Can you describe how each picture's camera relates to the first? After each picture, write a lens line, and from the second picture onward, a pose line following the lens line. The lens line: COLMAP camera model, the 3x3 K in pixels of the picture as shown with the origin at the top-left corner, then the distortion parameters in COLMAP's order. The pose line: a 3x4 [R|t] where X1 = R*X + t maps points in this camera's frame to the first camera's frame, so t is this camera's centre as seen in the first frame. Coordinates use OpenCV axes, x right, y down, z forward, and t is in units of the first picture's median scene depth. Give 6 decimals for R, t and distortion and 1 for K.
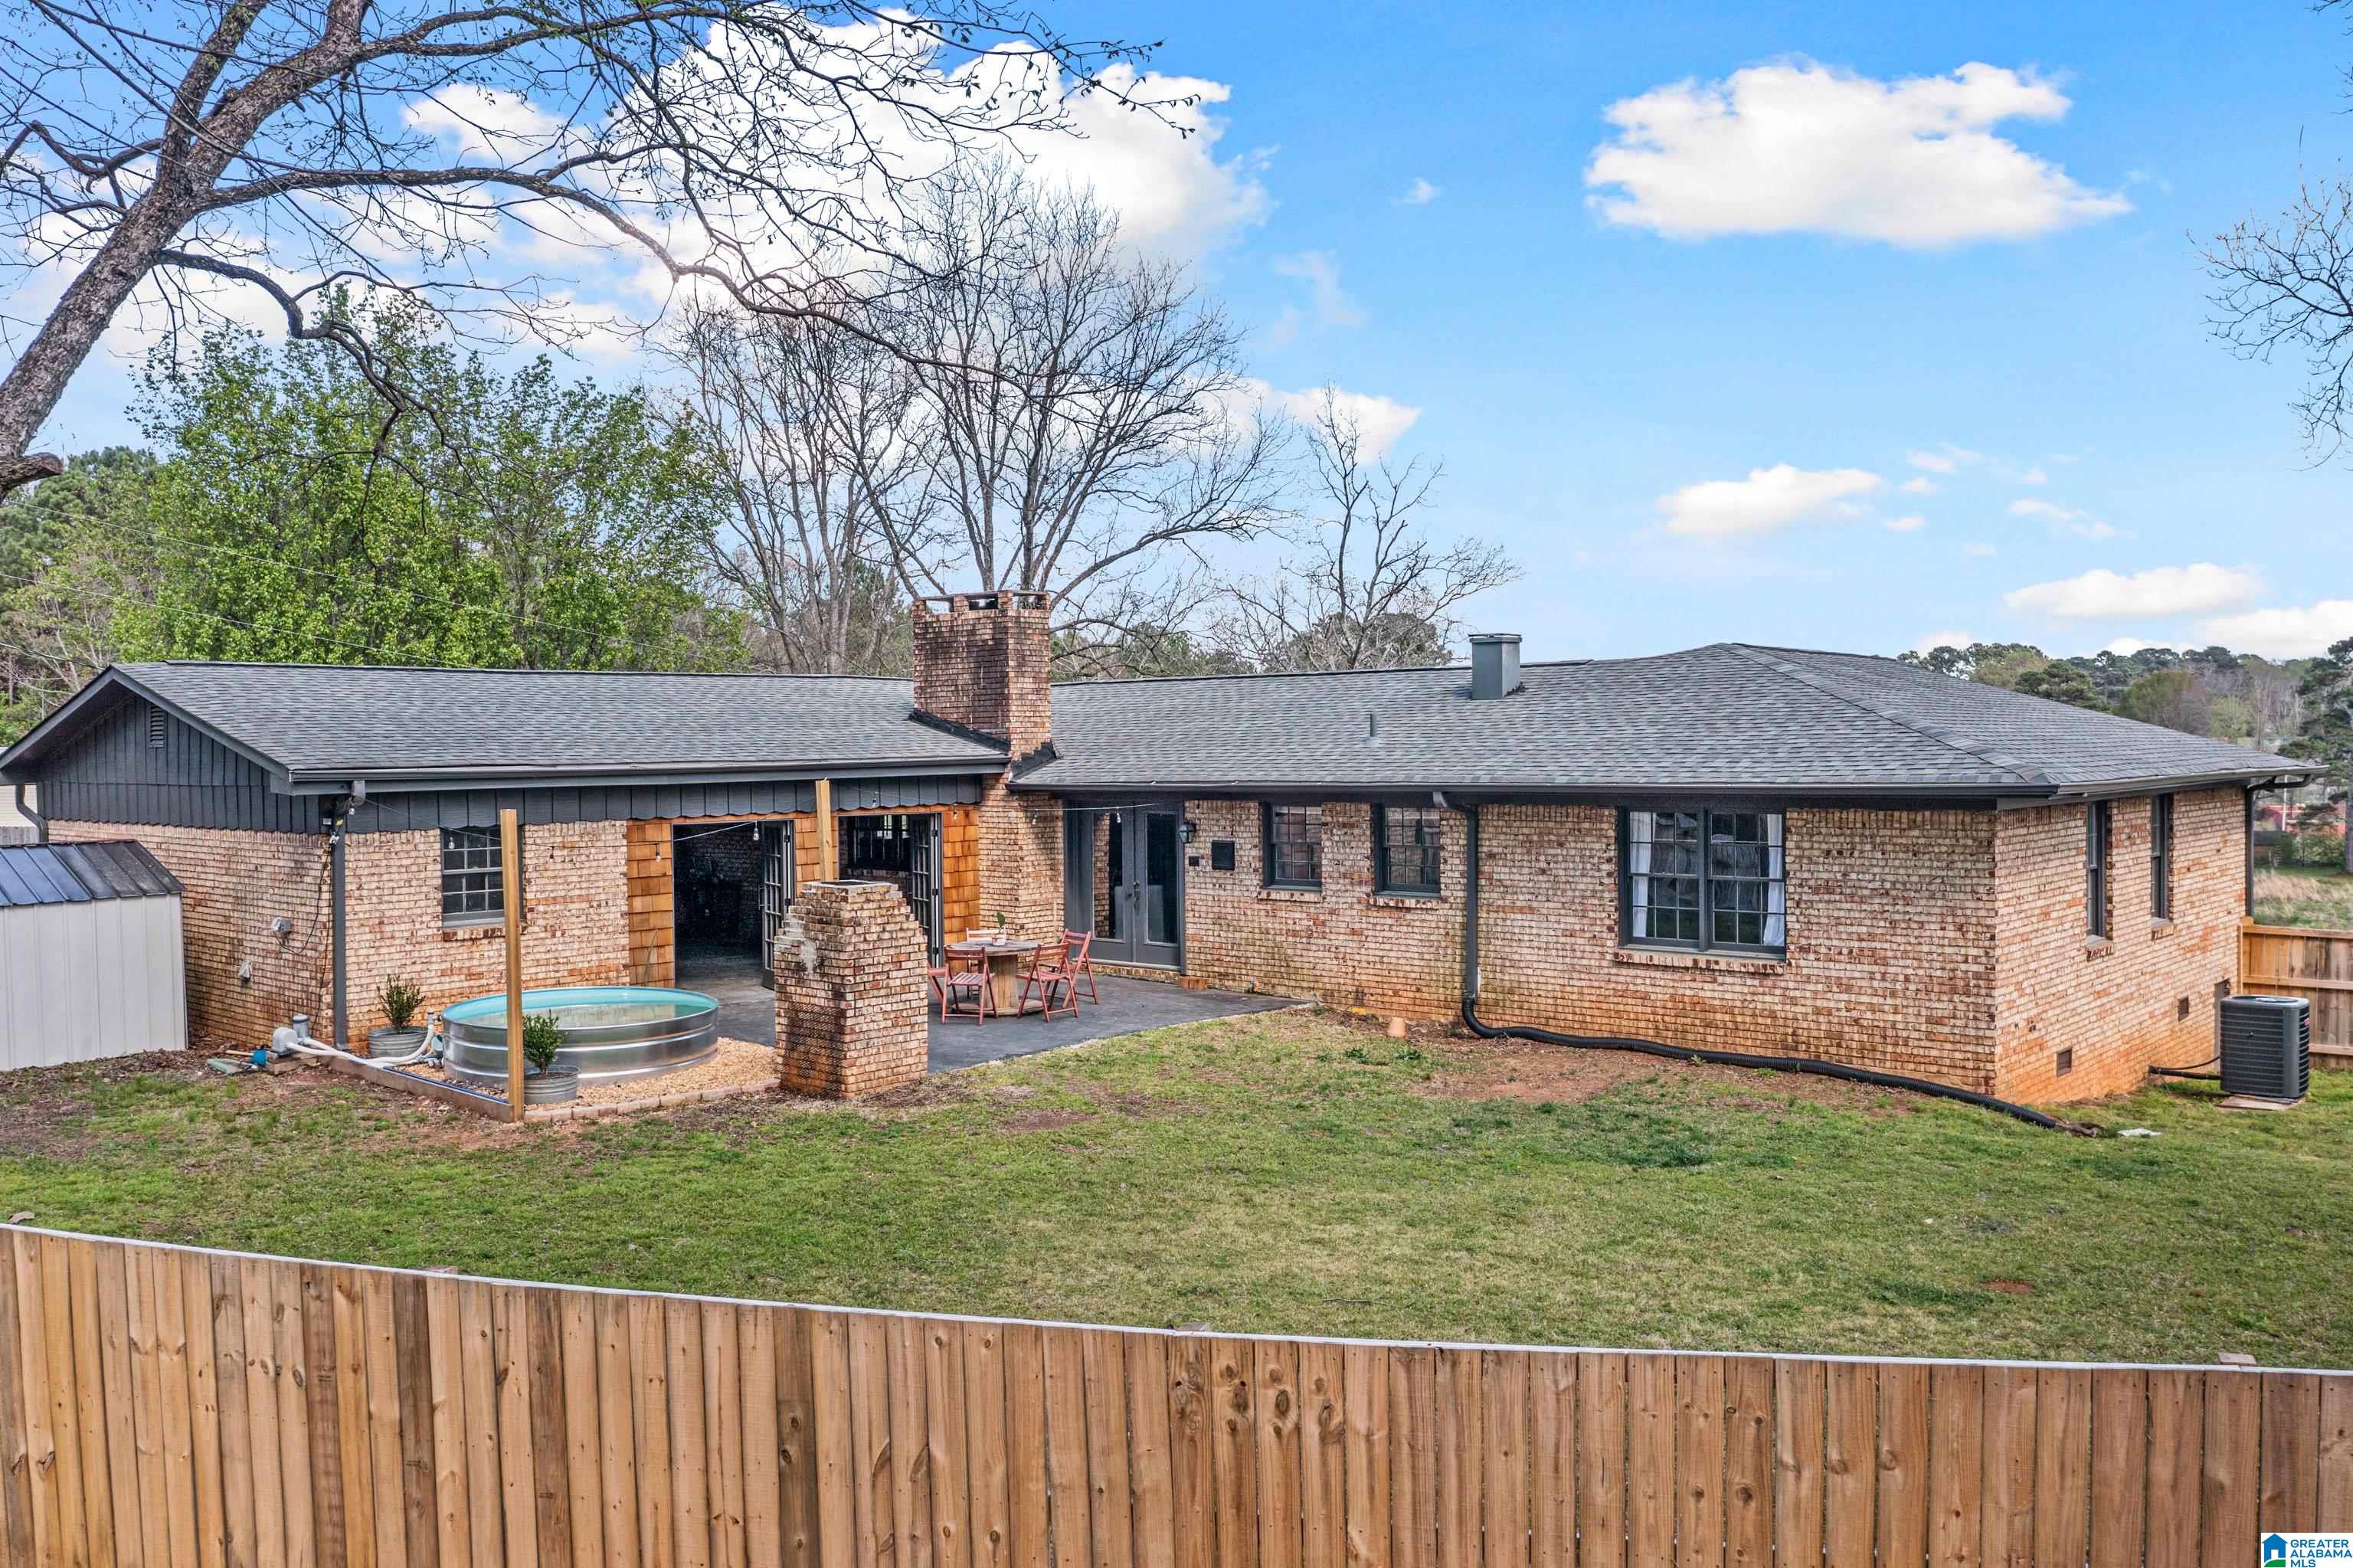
lens RADIAL K [[1895.6, 0, 1175.5], [0, 1895.6, 745.8], [0, 0, 1]] dist [-0.006652, 0.002837]
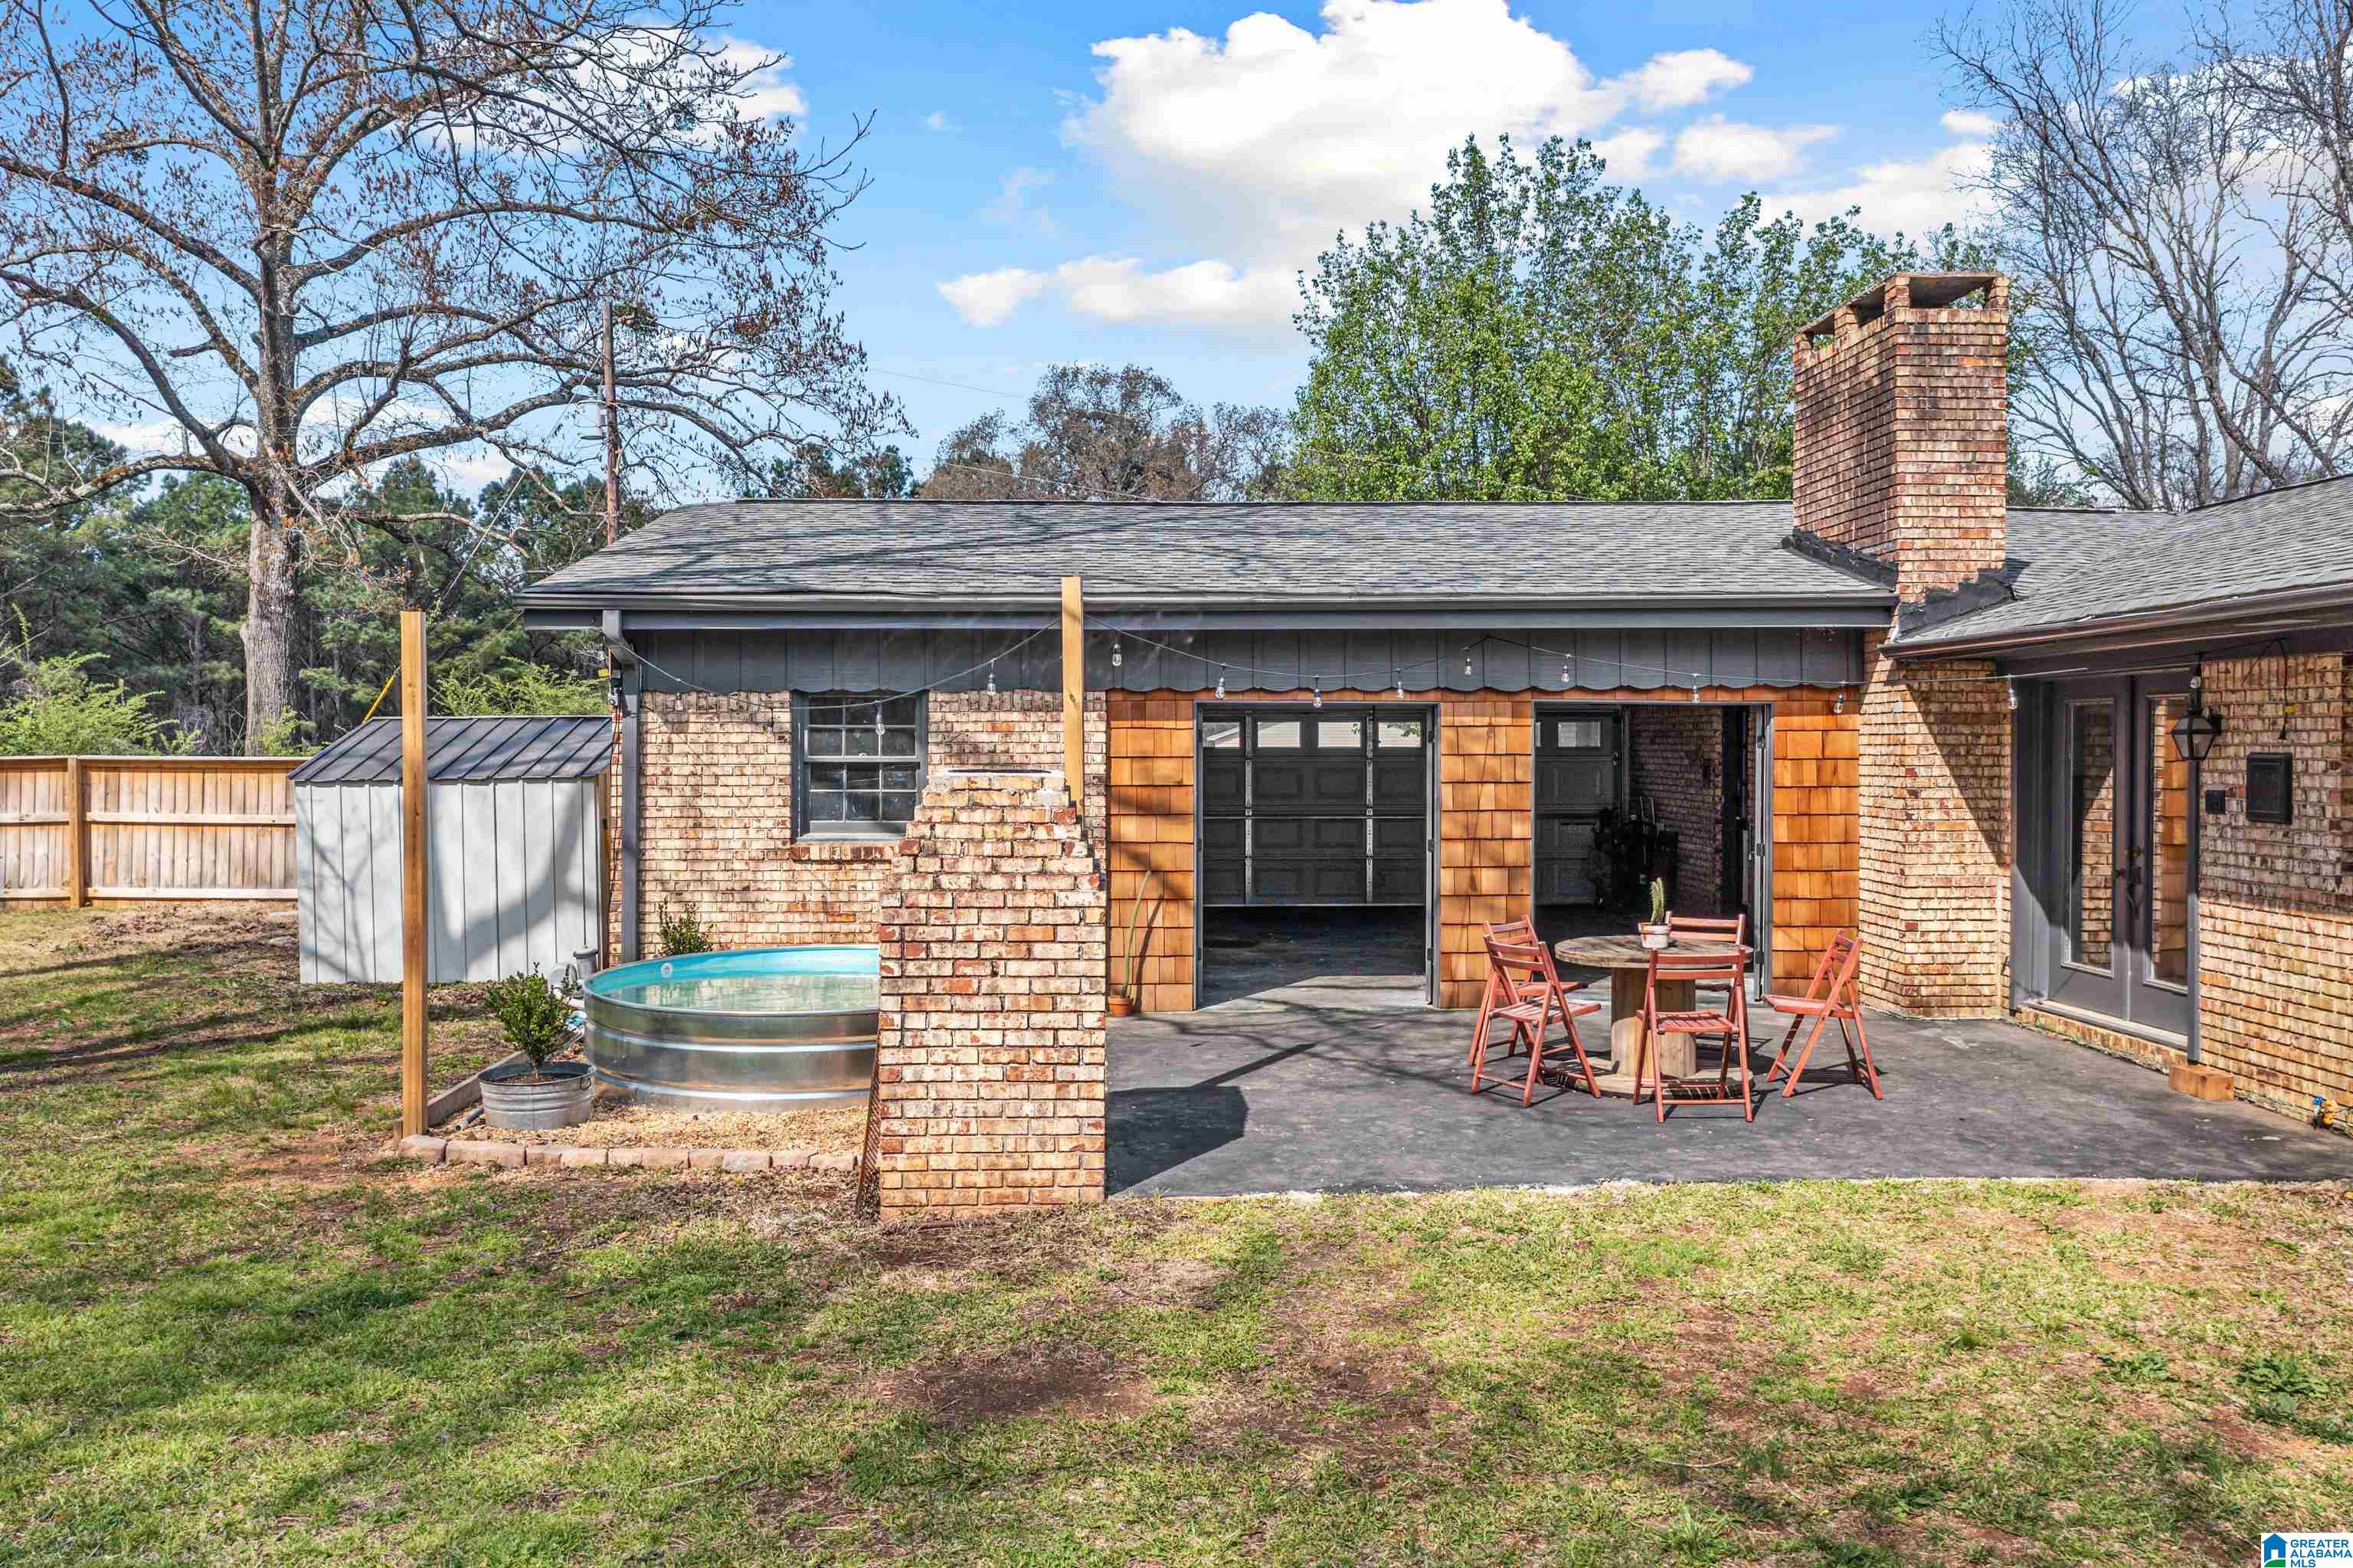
lens RADIAL K [[1895.6, 0, 1175.5], [0, 1895.6, 745.8], [0, 0, 1]] dist [-0.006652, 0.002837]
pose [[0.692451, 0.012631, -0.721354, 0.159308], [-0.009148, 0.999920, 0.008727, 0.046998], [0.721407, 0.000556, 0.692512, 0.535741]]
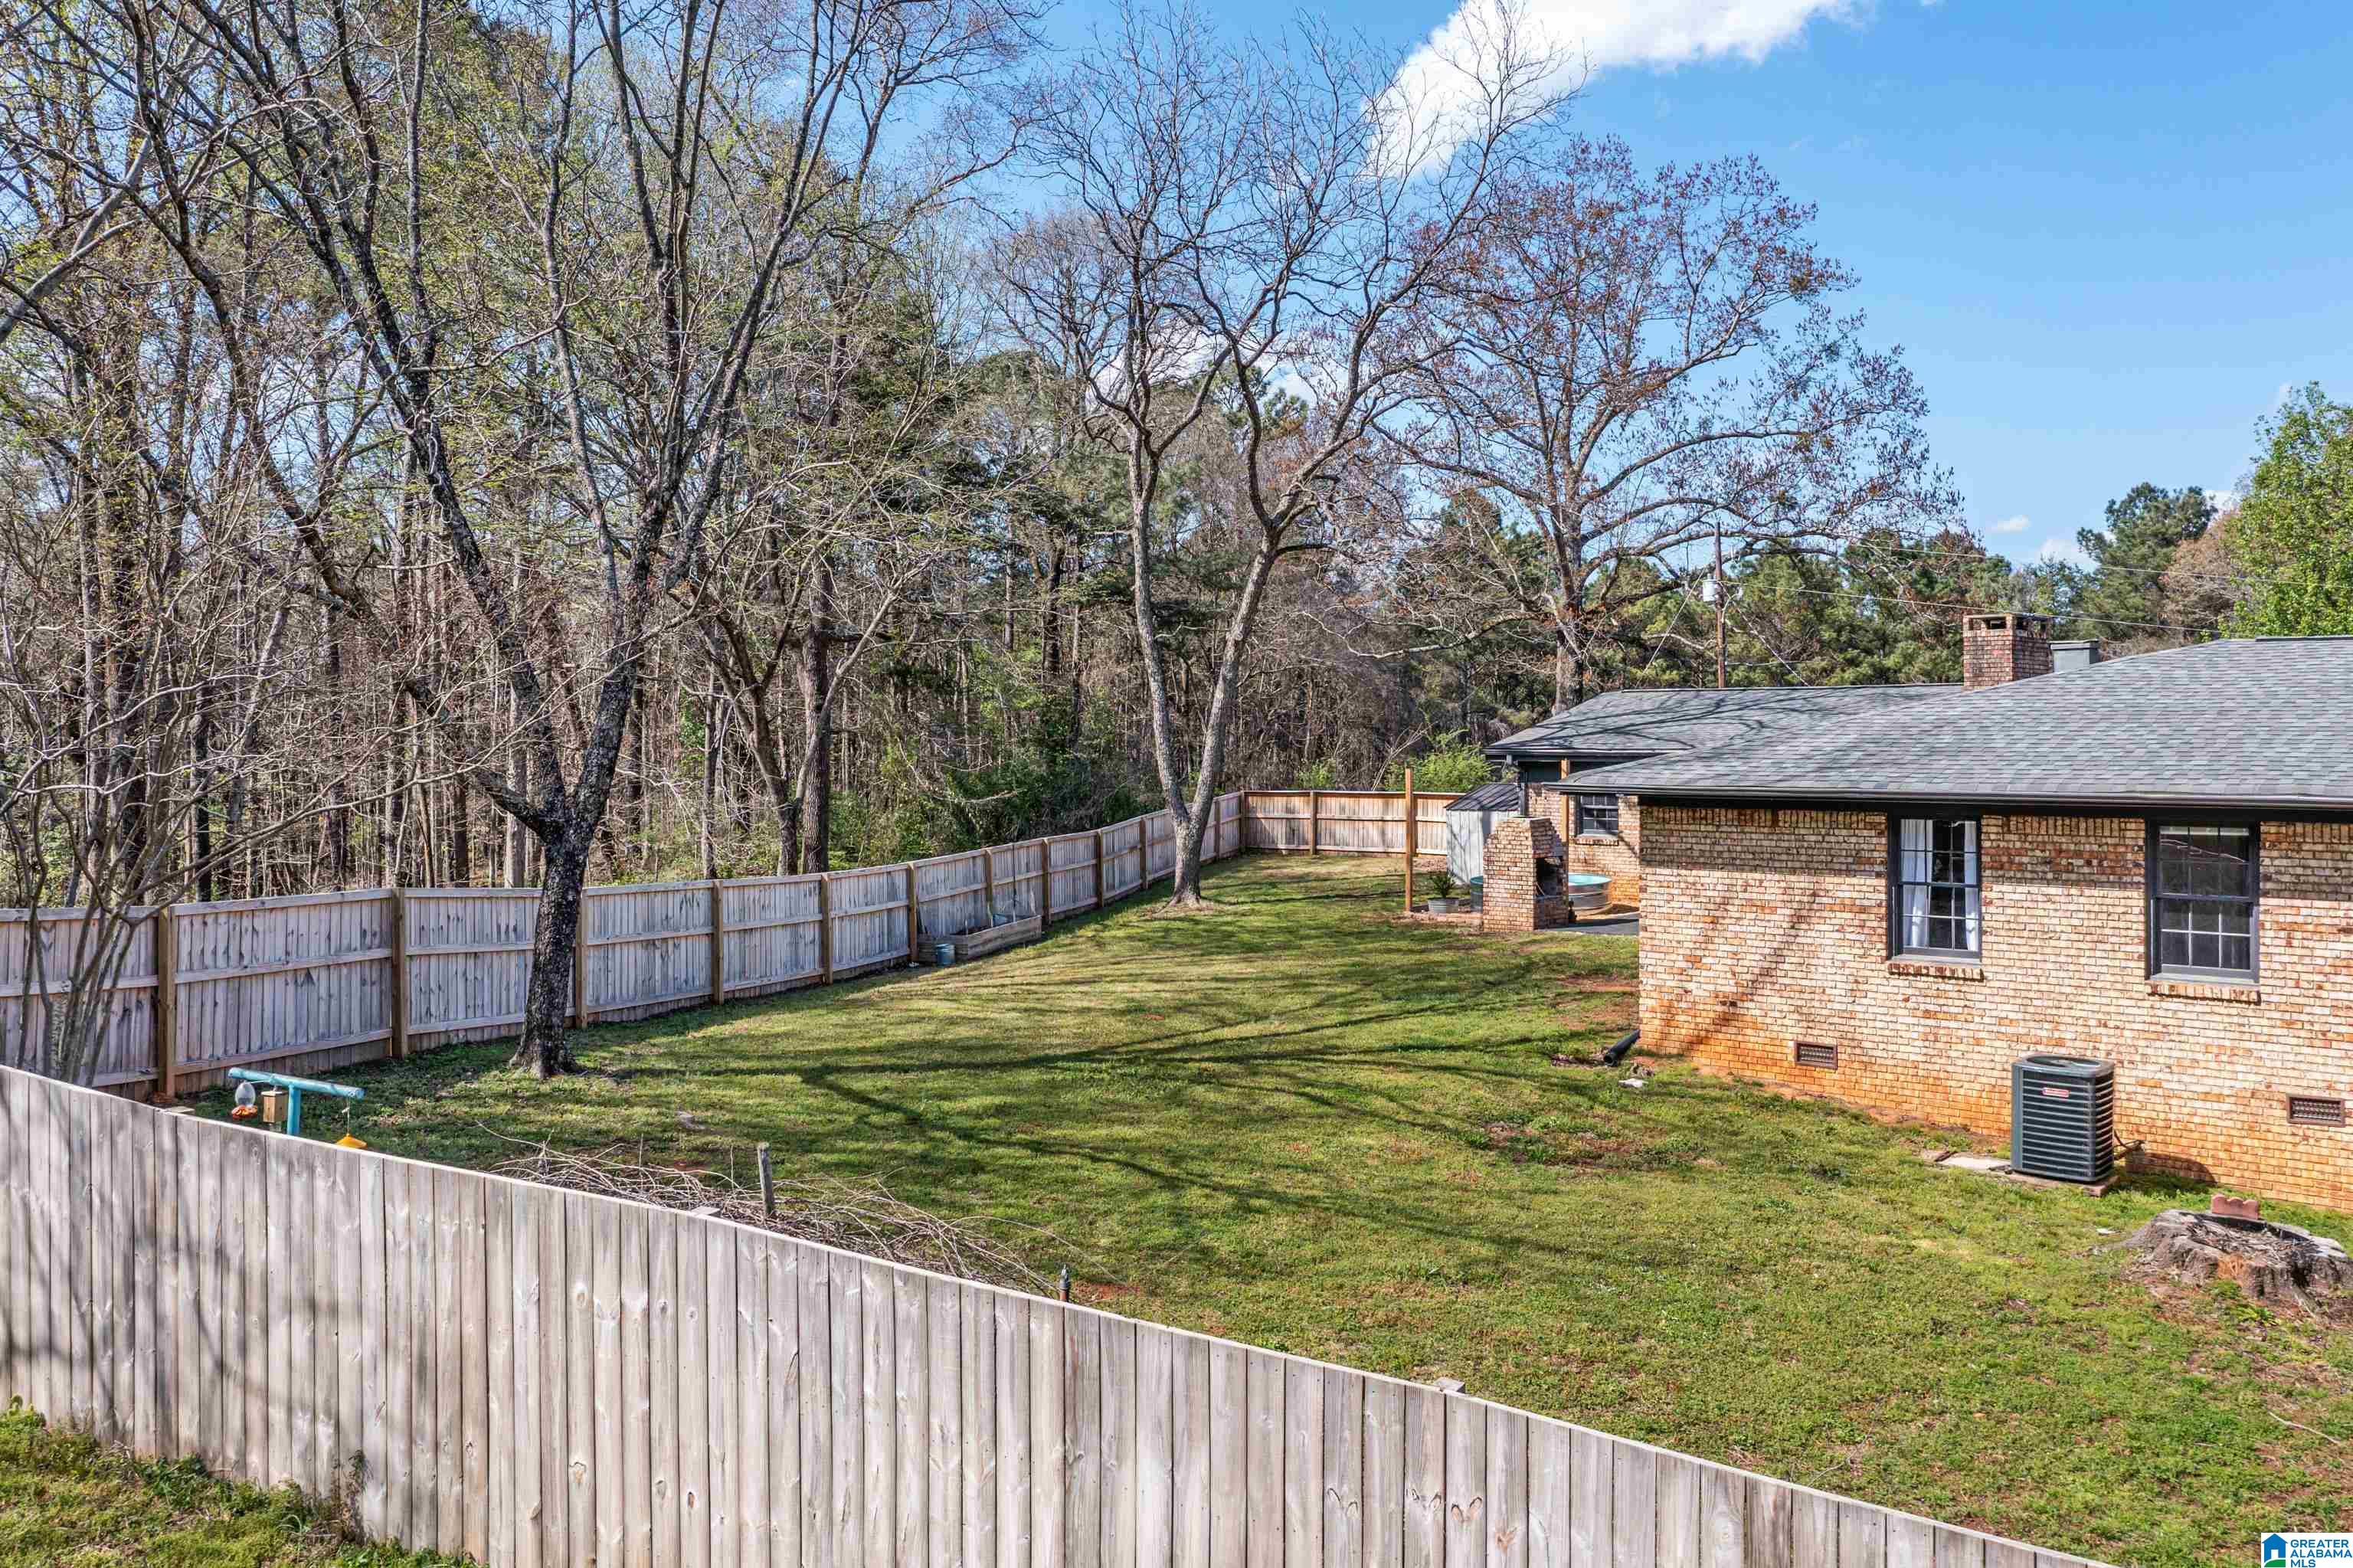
lens RADIAL K [[1895.6, 0, 1175.5], [0, 1895.6, 745.8], [0, 0, 1]] dist [-0.006652, 0.002837]
pose [[0.001976, 0.014438, -0.999894, 1.226766], [0.001214, 0.999895, 0.014441, -0.015816], [0.999997, -0.001243, 0.001959, 0.513329]]
